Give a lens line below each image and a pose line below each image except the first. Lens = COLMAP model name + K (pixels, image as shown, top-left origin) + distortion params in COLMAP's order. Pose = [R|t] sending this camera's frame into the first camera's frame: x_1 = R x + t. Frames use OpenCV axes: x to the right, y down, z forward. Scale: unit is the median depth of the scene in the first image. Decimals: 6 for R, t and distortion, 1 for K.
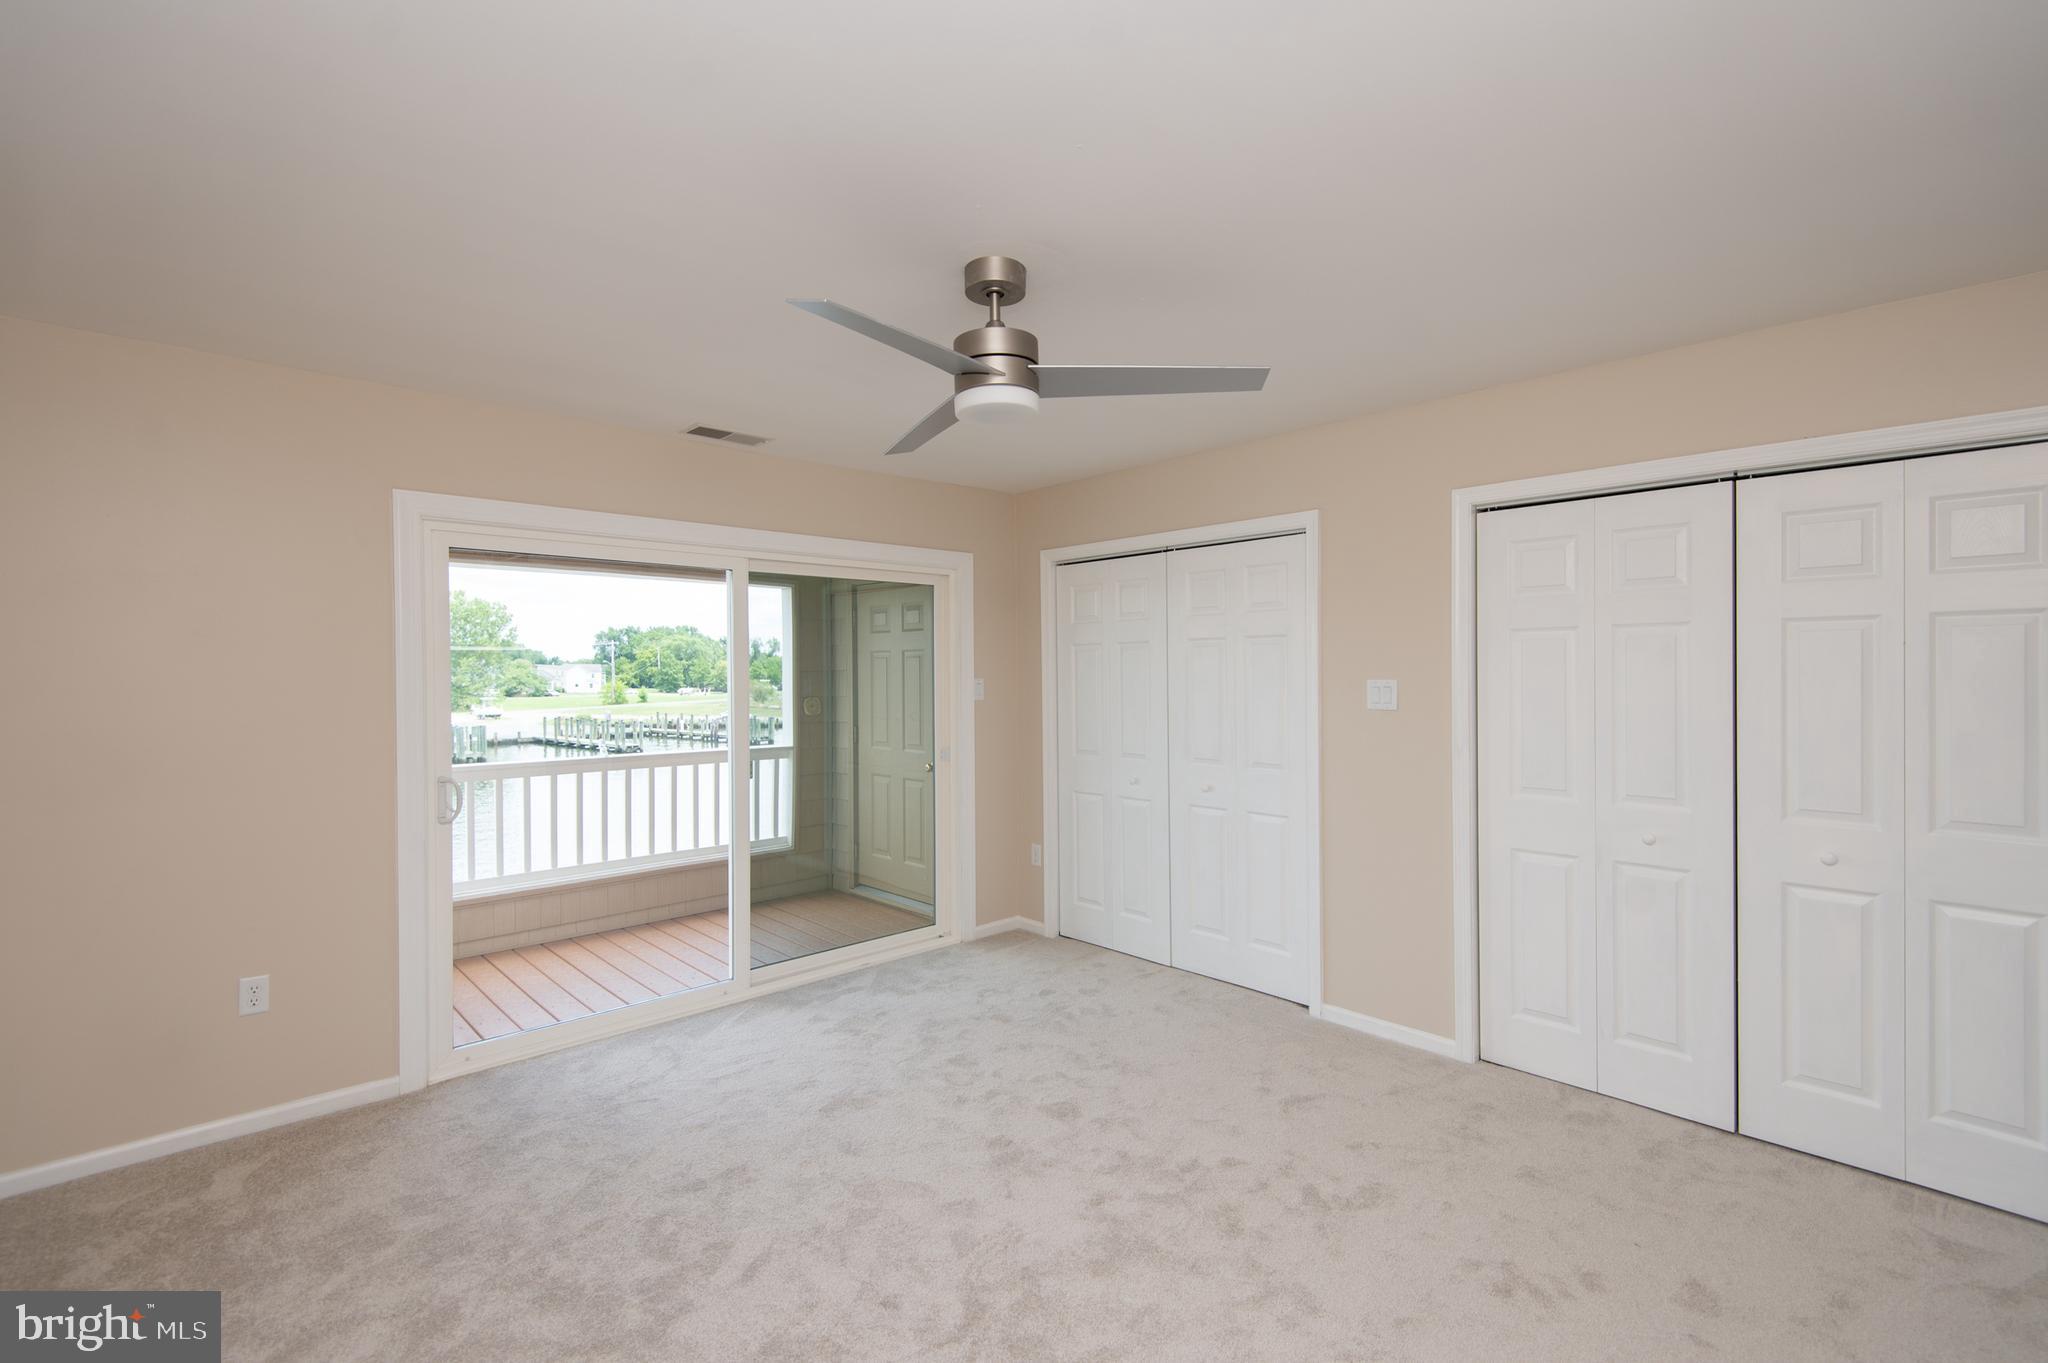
lens RADIAL K [[919.6, 0, 1017.8], [0, 919.6, 679.8], [0, 0, 1]] dist [0.050561, -0.024401]
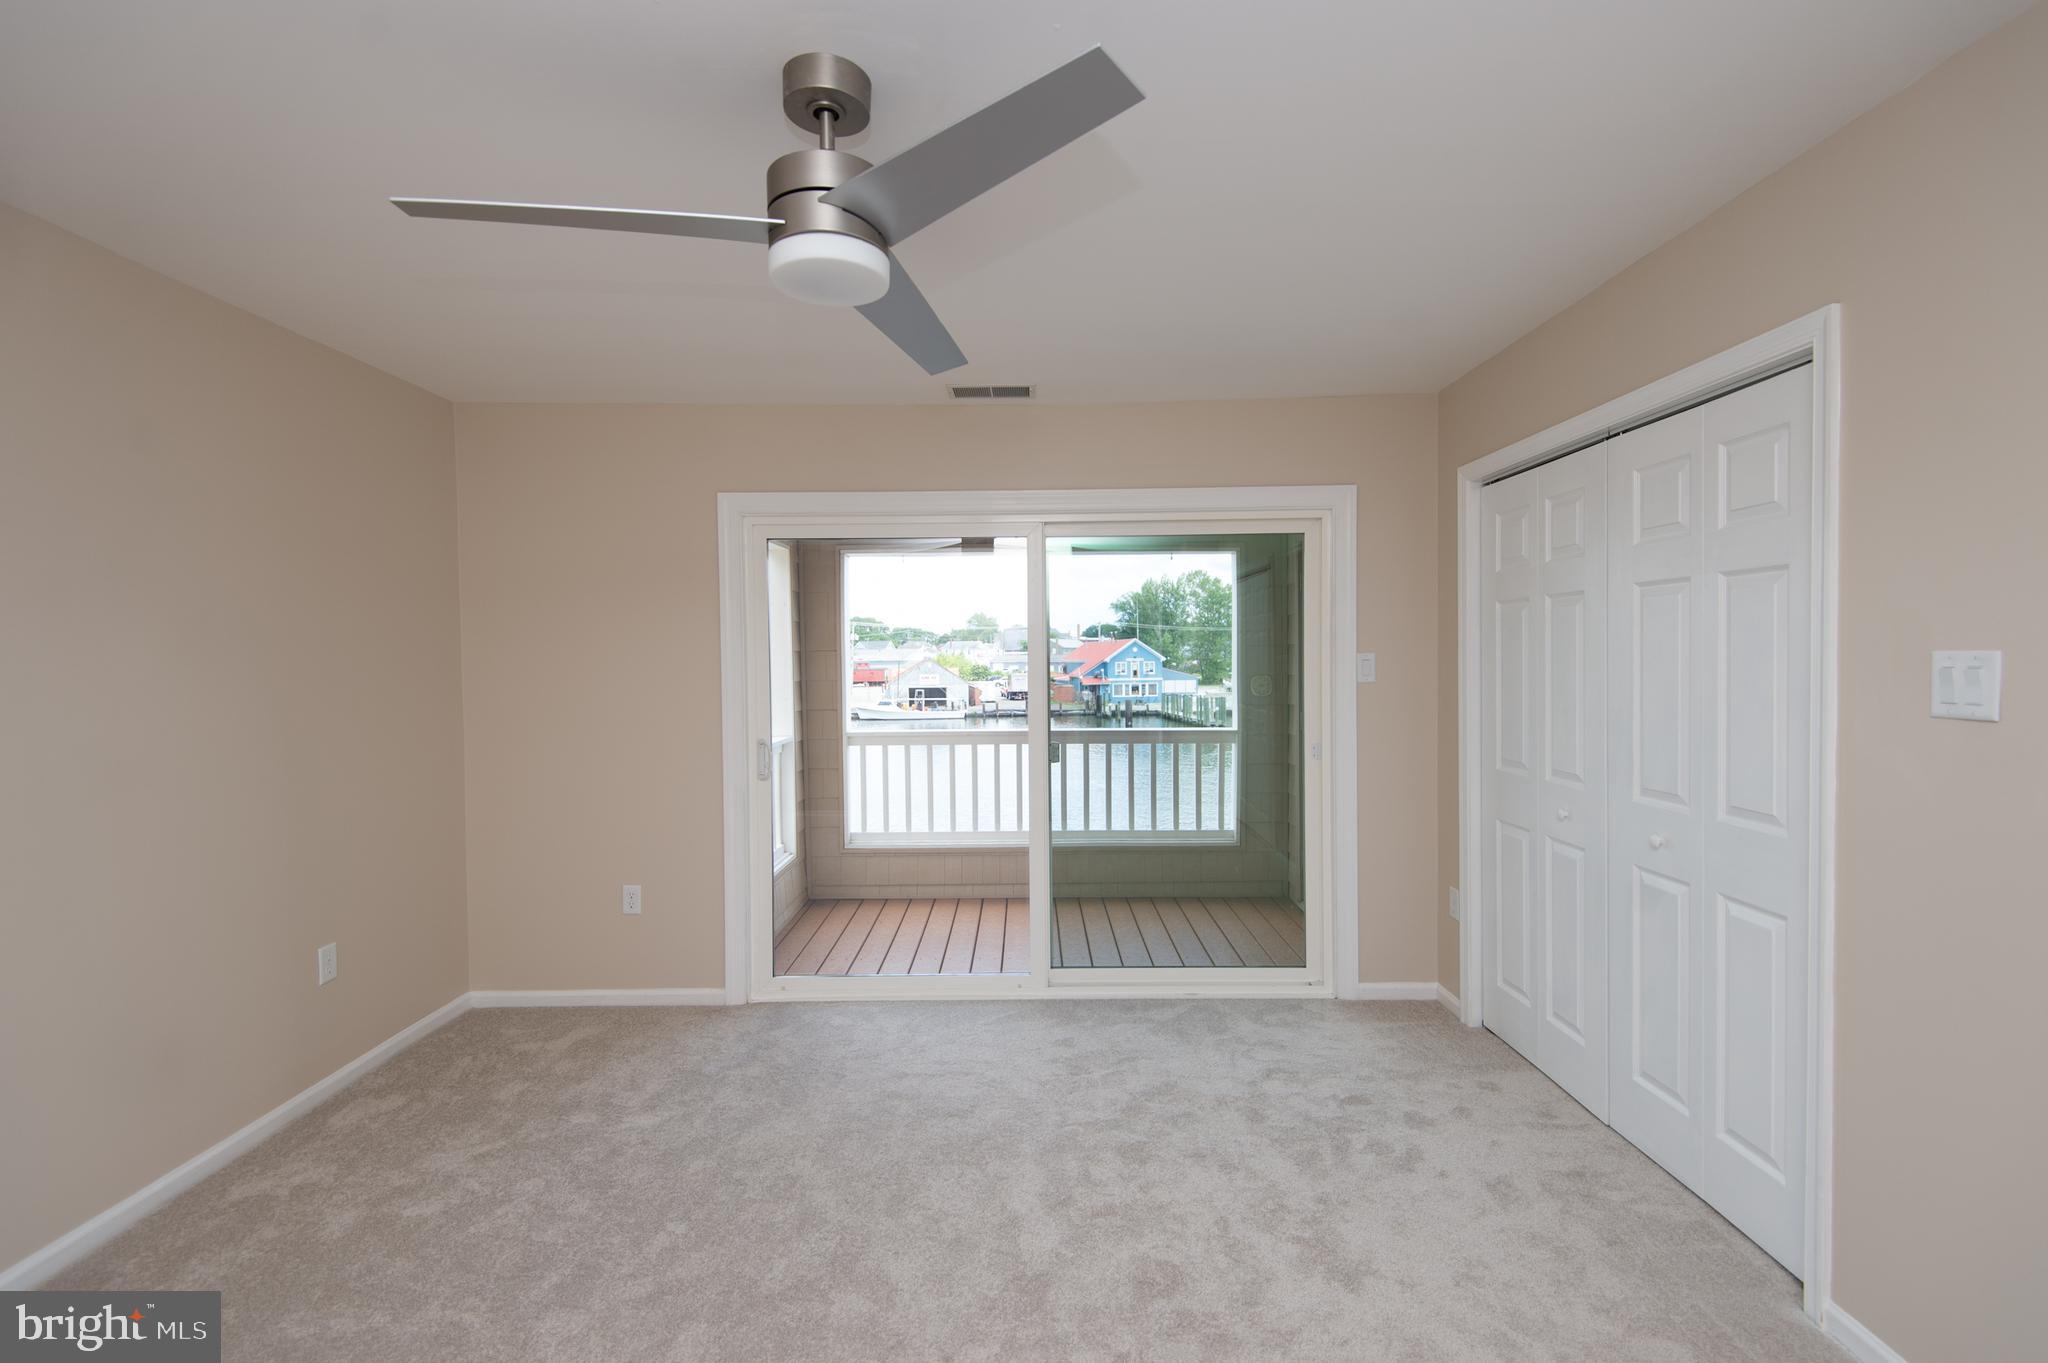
lens RADIAL K [[928.4, 0, 1024.0], [0, 928.4, 681.5], [0, 0, 1]] dist [0.051294, -0.031833]
pose [[0.730084, 0.017214, -0.683140, 0.317912], [0.001853, 0.999629, 0.027169, 0.000636], [0.683354, -0.021101, 0.729782, 0.302707]]
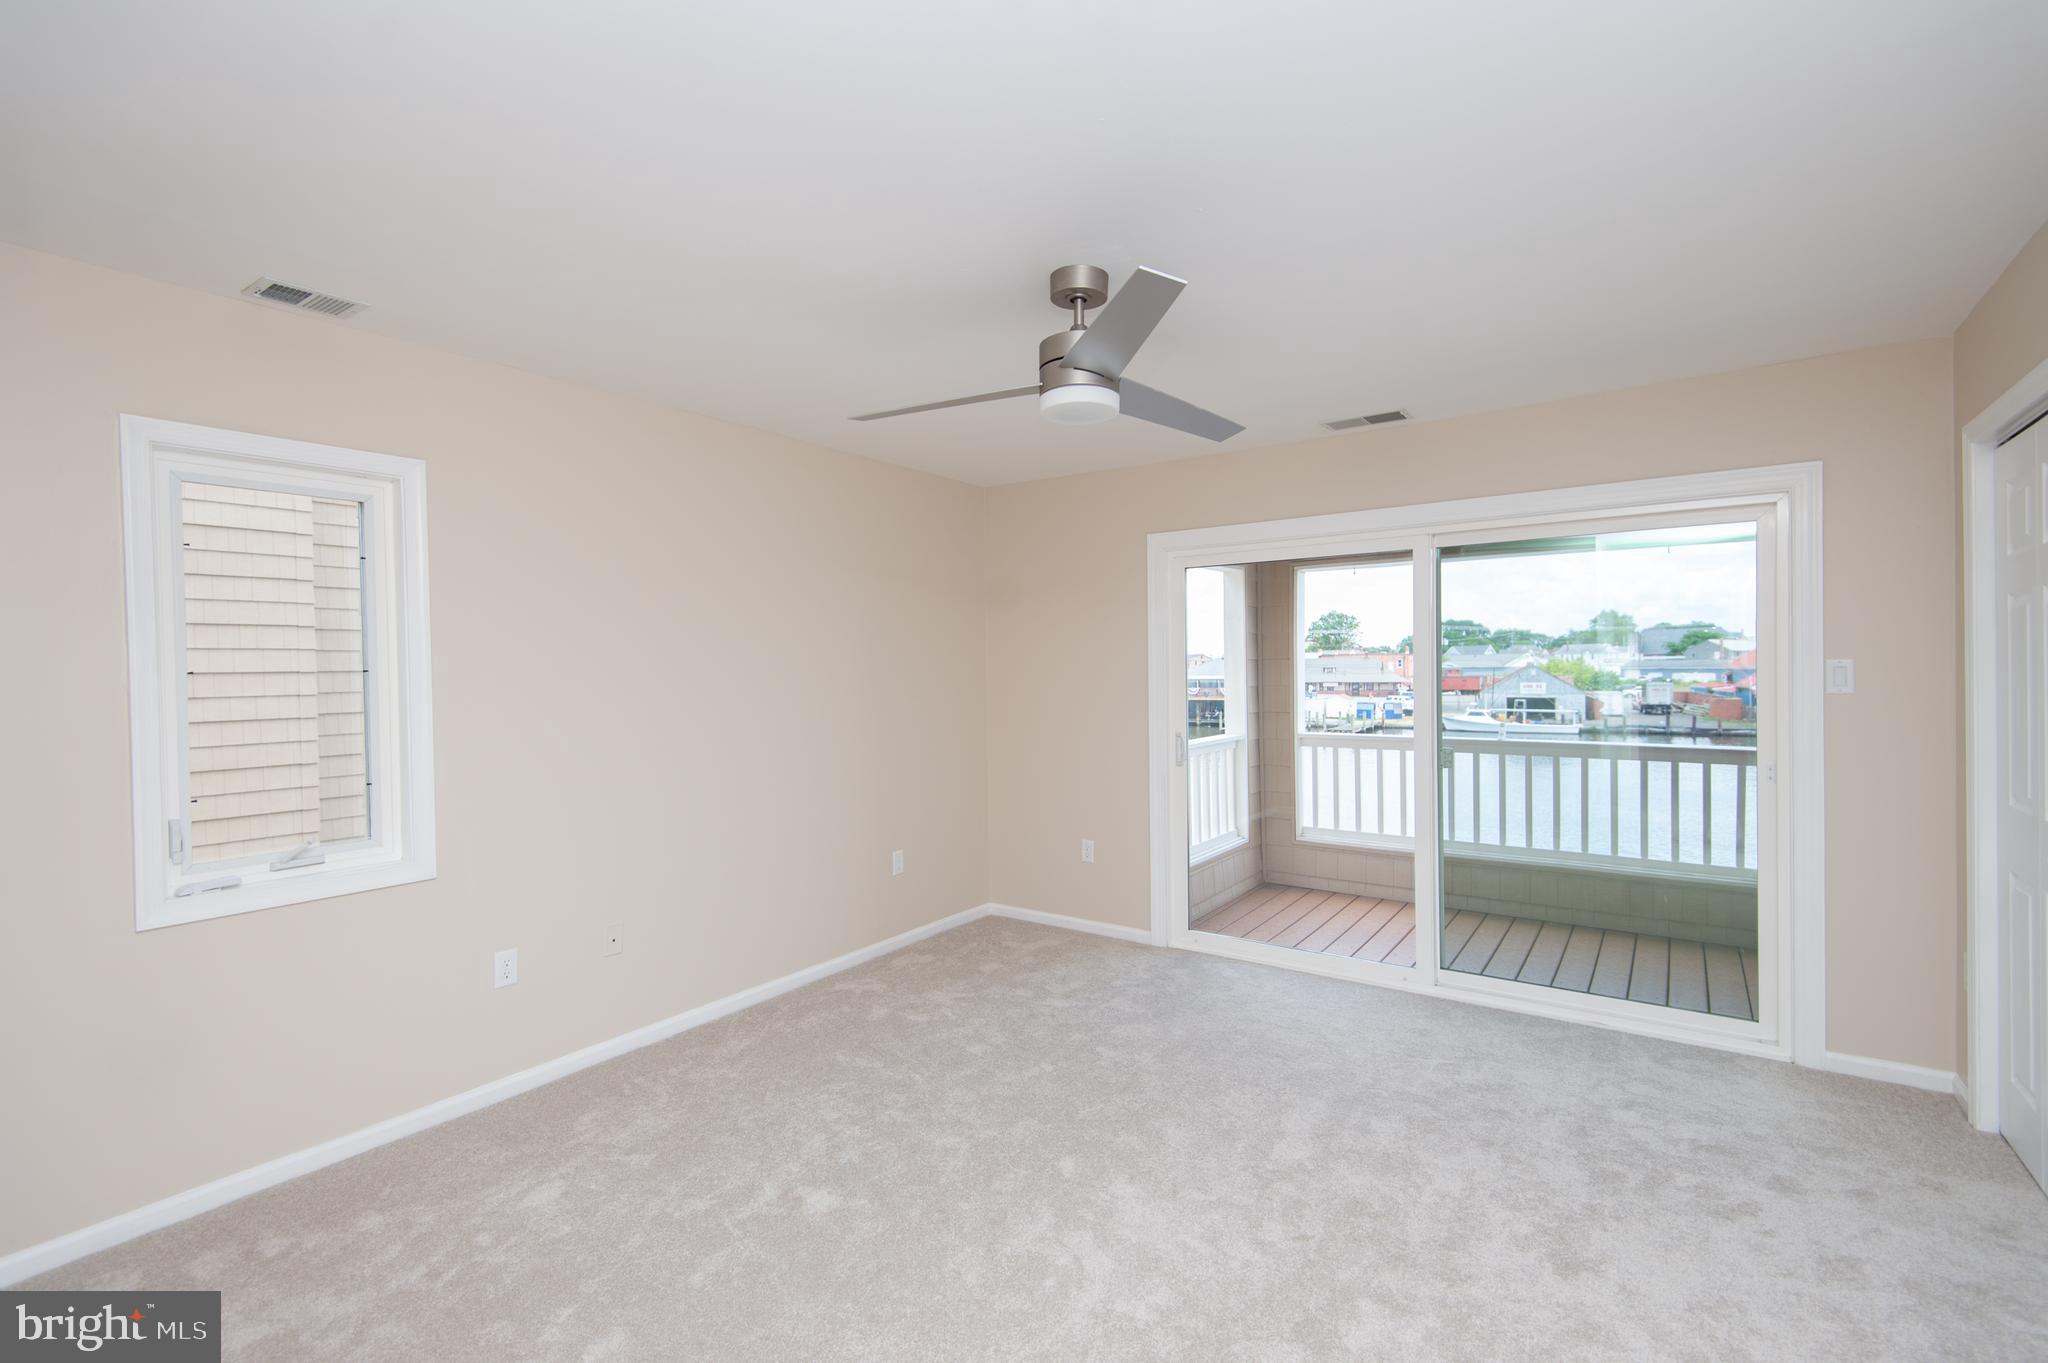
lens RADIAL K [[920.6, 0, 1026.0], [0, 920.6, 679.4], [0, 0, 1]] dist [0.036206, -0.022813]
pose [[0.207759, 0.015130, -0.978063, 0.539206], [0.003964, 0.999859, 0.016310, -0.000228], [0.978172, -0.007266, 0.207669, 0.384696]]
